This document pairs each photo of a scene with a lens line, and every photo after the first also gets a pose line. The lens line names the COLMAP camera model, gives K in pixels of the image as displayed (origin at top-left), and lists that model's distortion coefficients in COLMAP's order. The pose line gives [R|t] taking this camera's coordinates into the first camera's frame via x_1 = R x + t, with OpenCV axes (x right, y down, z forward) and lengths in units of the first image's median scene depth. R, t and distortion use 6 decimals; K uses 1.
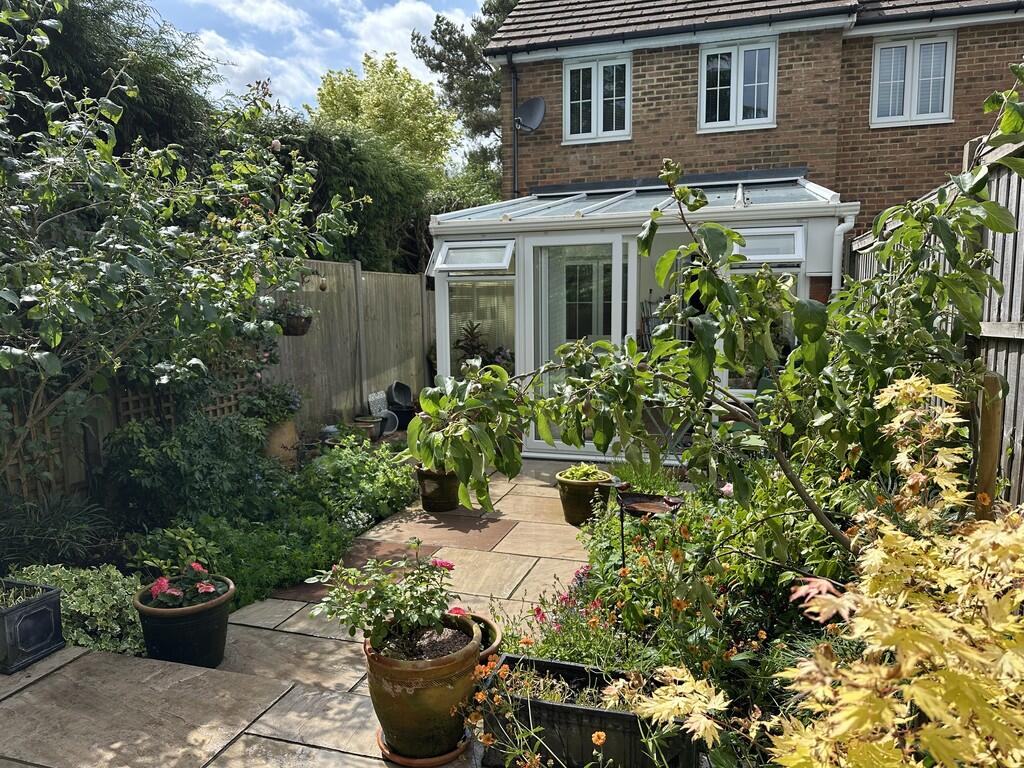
lens RADIAL K [[718.8, 0, 504.7], [0, 718.8, 387.1], [0, 0, 1]] dist [0.021223, -0.044510]
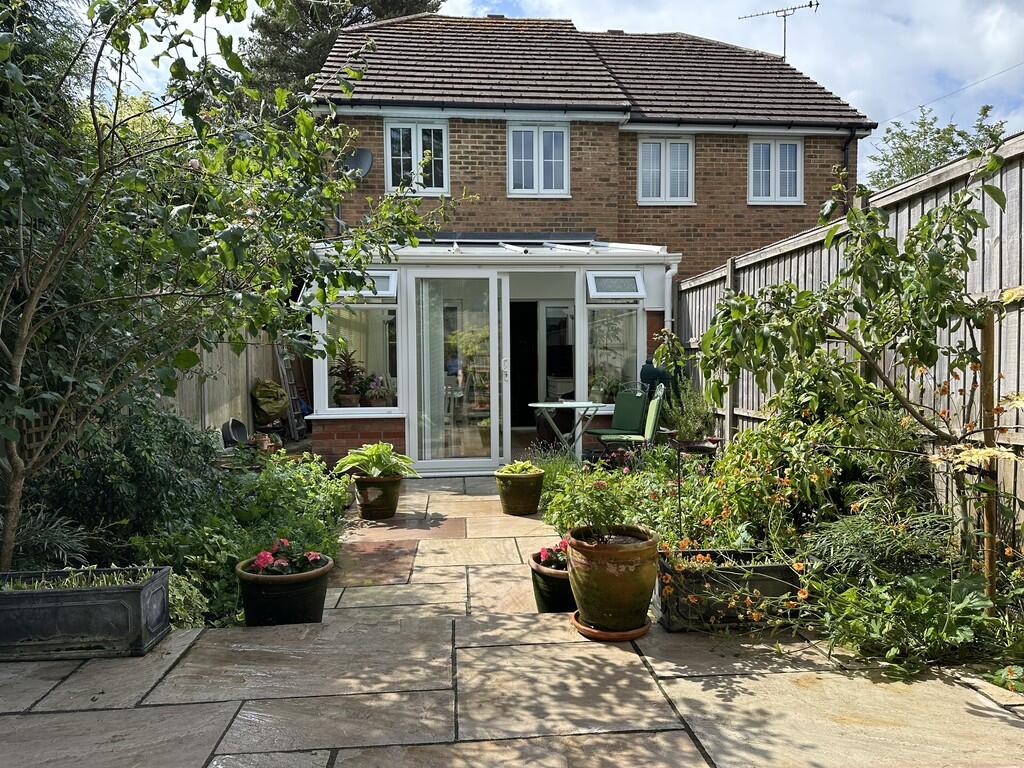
lens RADIAL K [[718.8, 0, 510.8], [0, 718.8, 401.8], [0, 0, 1]] dist [0.021223, -0.044510]
pose [[0.917076, -0.018845, 0.398267, -0.188482], [0.050528, 0.996322, -0.069208, 0.049930], [-0.395498, 0.083593, 0.914655, -0.015410]]
